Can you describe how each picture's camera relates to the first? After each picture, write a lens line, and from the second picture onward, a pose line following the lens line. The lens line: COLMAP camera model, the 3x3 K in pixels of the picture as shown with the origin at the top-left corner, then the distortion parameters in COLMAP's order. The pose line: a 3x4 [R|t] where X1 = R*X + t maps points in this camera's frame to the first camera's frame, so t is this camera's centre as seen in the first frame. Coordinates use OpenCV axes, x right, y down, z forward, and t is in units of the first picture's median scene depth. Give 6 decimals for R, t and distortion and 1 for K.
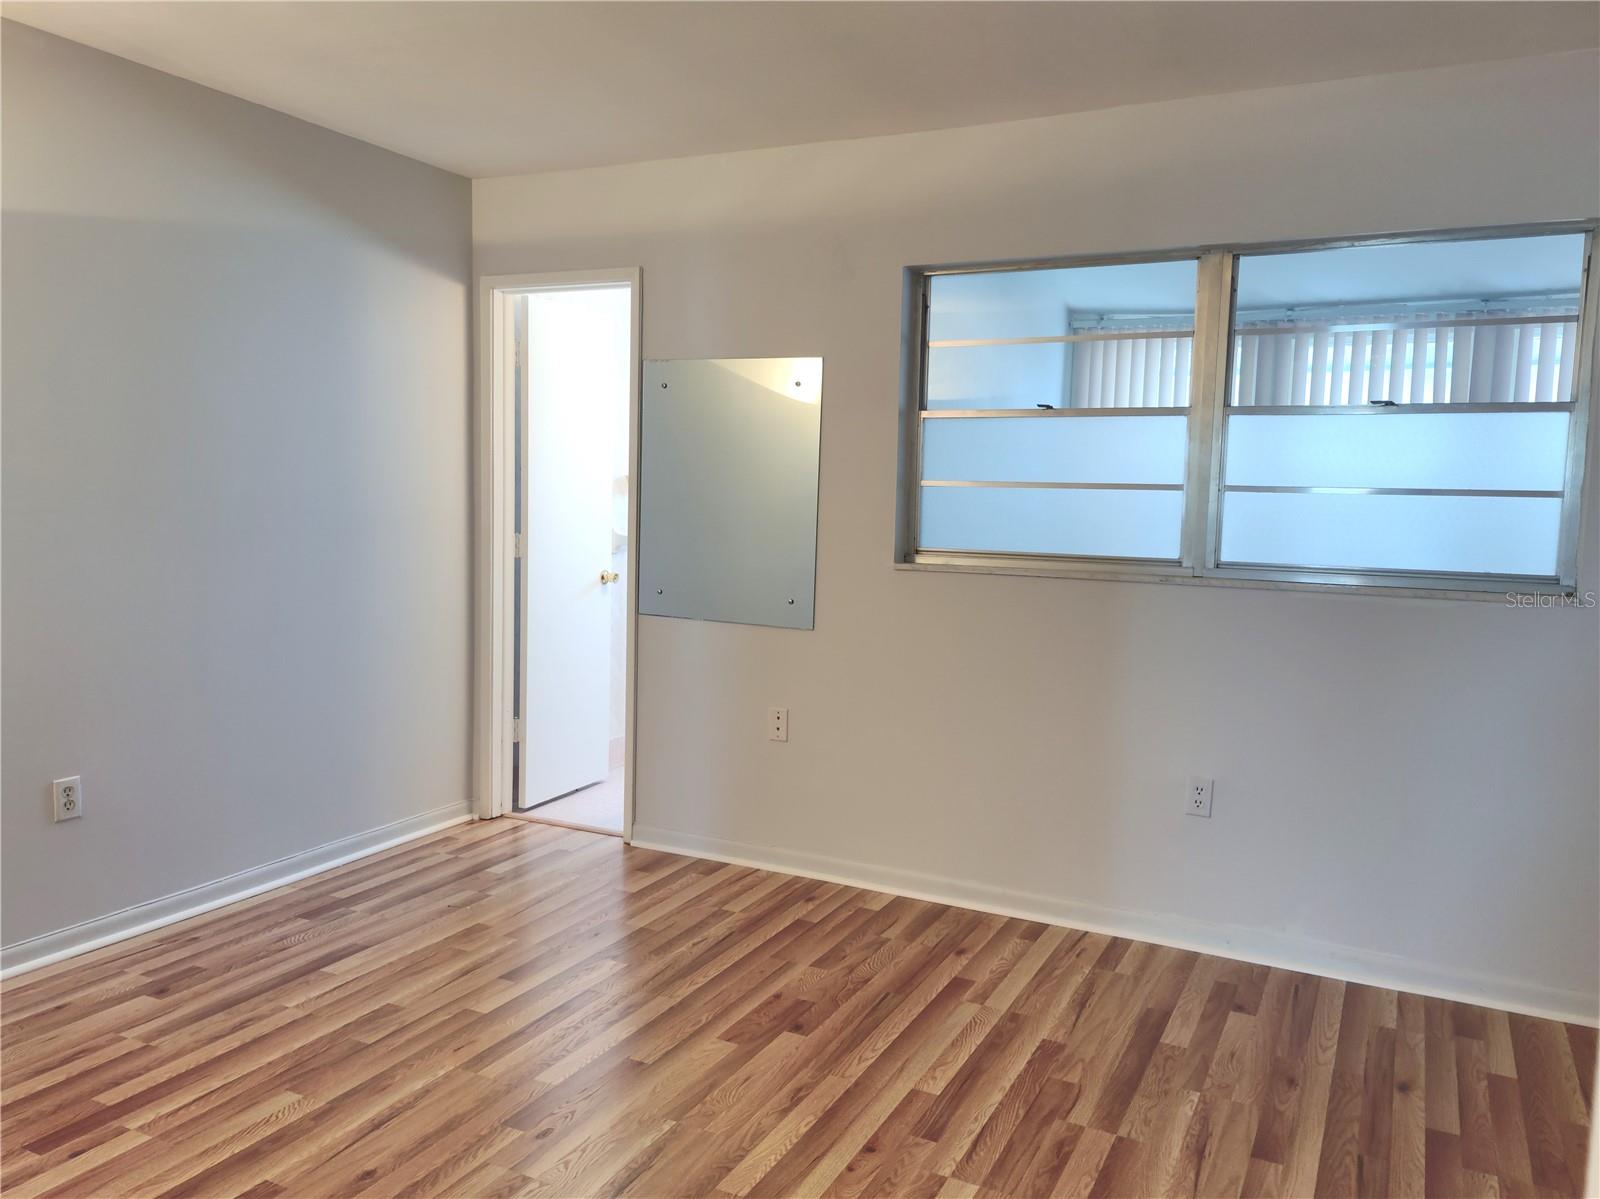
lens RADIAL K [[1192.4, 0, 811.3], [0, 1192.4, 602.1], [0, 0, 1]] dist [0.076749, -0.072520]
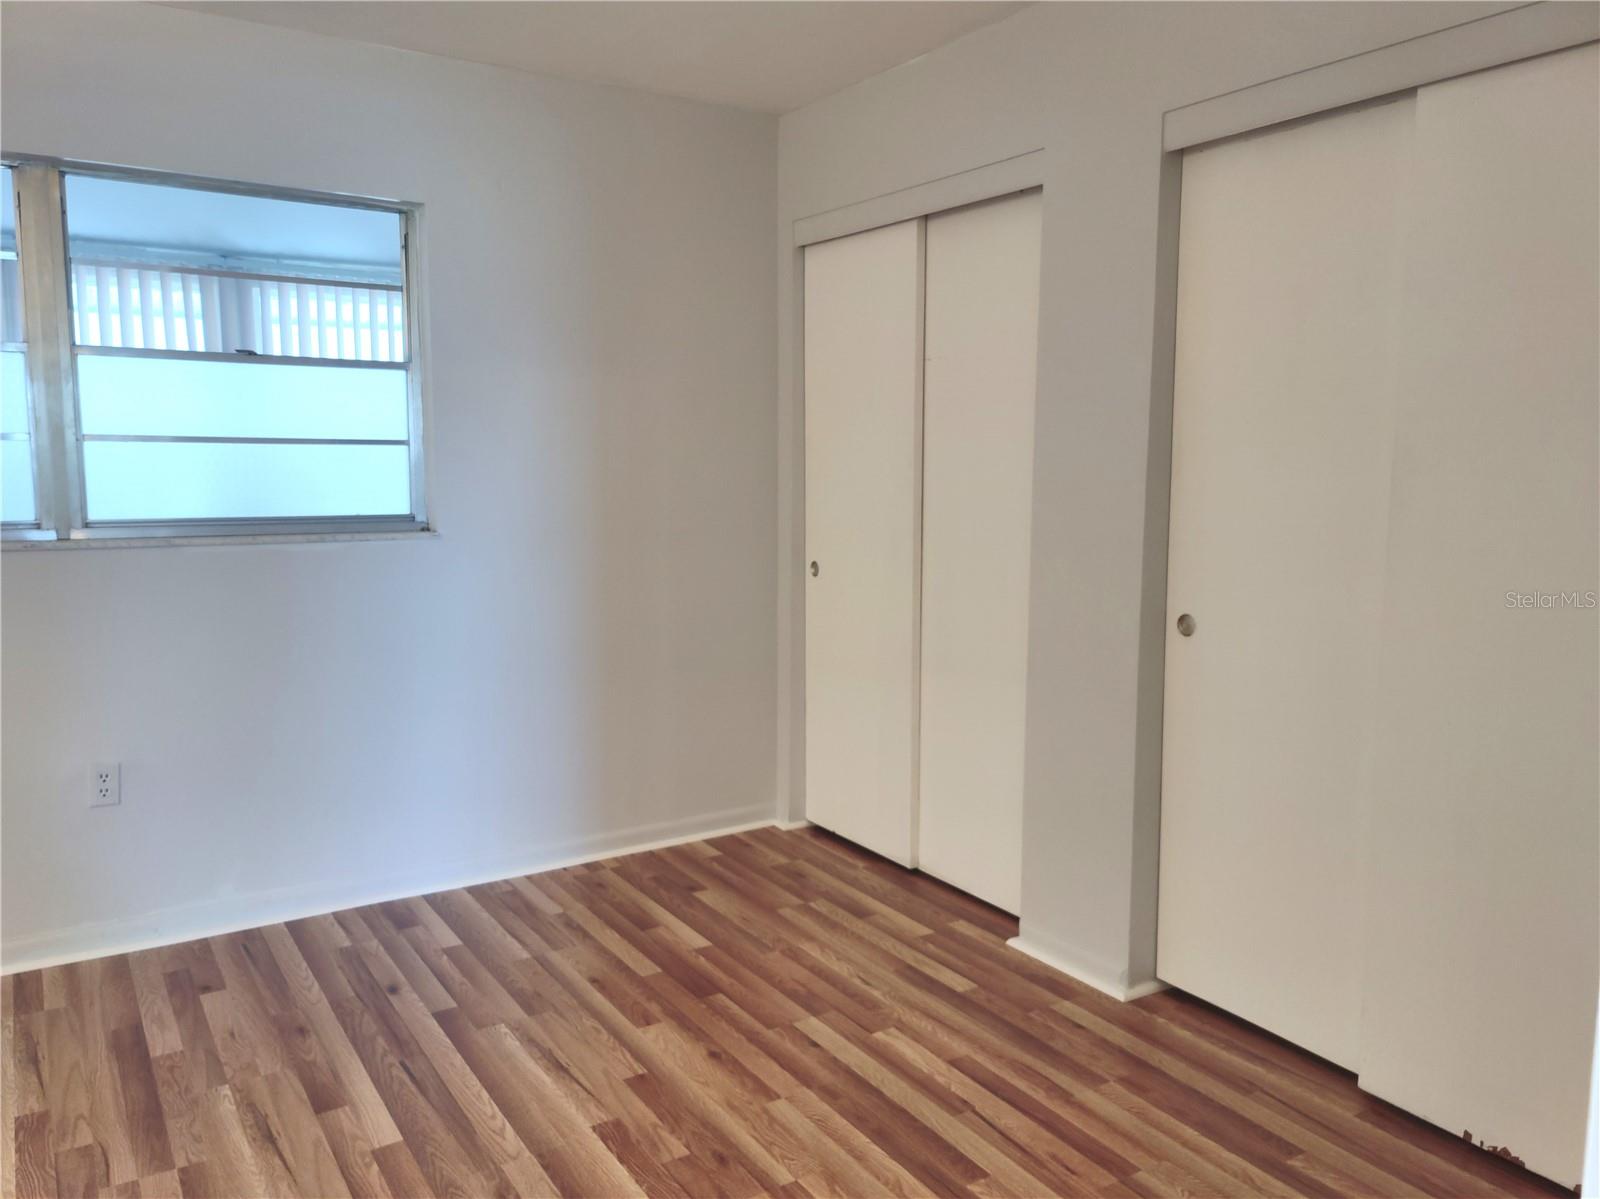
lens RADIAL K [[1168.2, 0, 794.0], [0, 1168.2, 592.9], [0, 0, 1]] dist [0.049487, -0.069004]
pose [[0.501455, -0.119341, 0.856913, -0.174630], [0.083689, 0.992487, 0.089248, -0.016635], [-0.861127, 0.026960, 0.507675, 0.128672]]
